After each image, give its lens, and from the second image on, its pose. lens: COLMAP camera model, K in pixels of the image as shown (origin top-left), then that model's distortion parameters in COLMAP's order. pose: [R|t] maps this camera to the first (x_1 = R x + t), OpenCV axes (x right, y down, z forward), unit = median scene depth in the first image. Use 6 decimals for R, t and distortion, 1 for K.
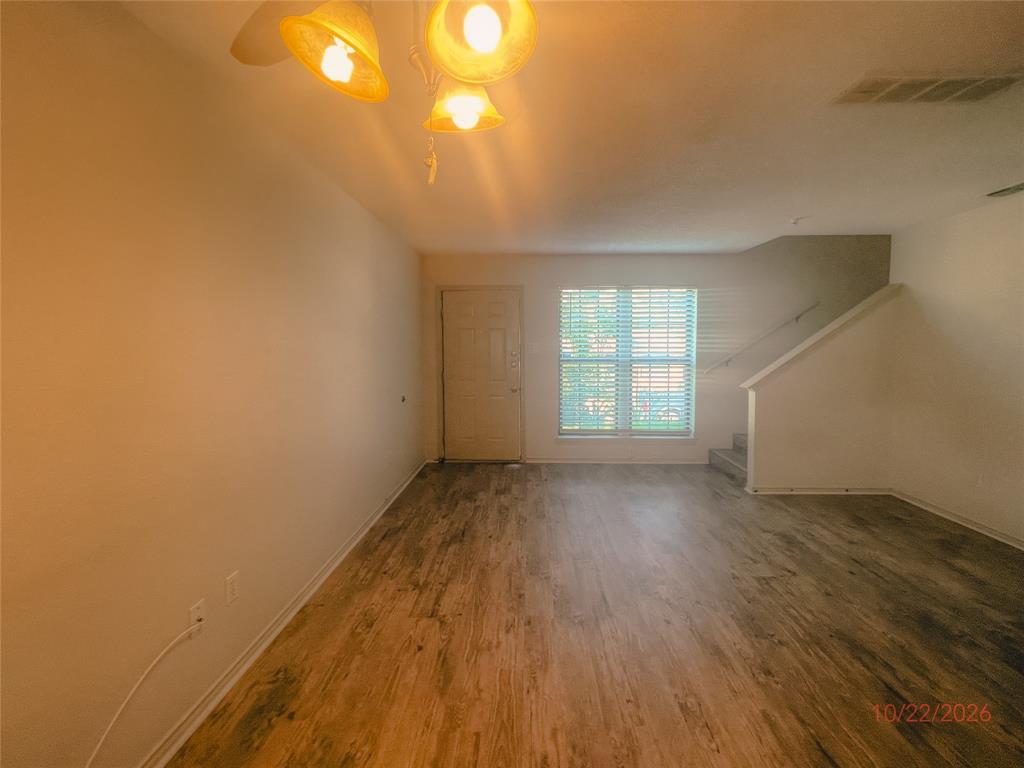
lens RADIAL K [[422.9, 0, 518.9], [0, 422.9, 374.6], [0, 0, 1]] dist [0.001597, 0.000309]
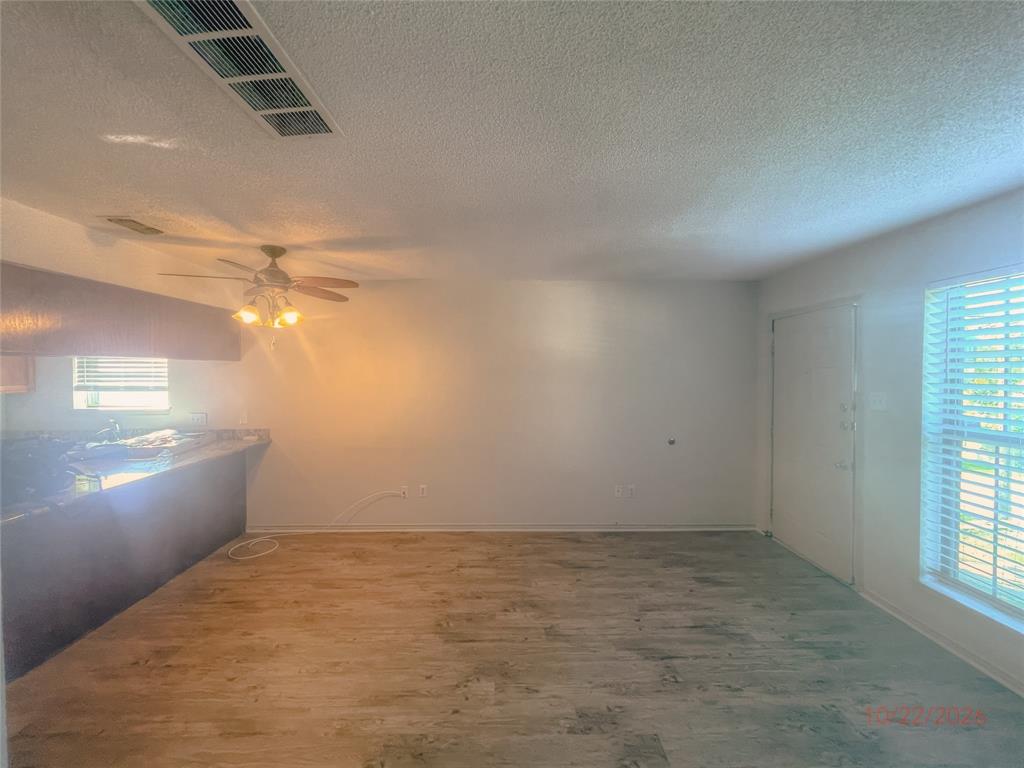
lens RADIAL K [[422.9, 0, 518.9], [0, 422.9, 374.6], [0, 0, 1]] dist [0.001597, 0.000309]
pose [[0.045788, 0.013015, -0.998866, 1.012634], [-0.073188, 0.997272, 0.009639, -0.120568], [0.996266, 0.072664, 0.046616, 0.830038]]
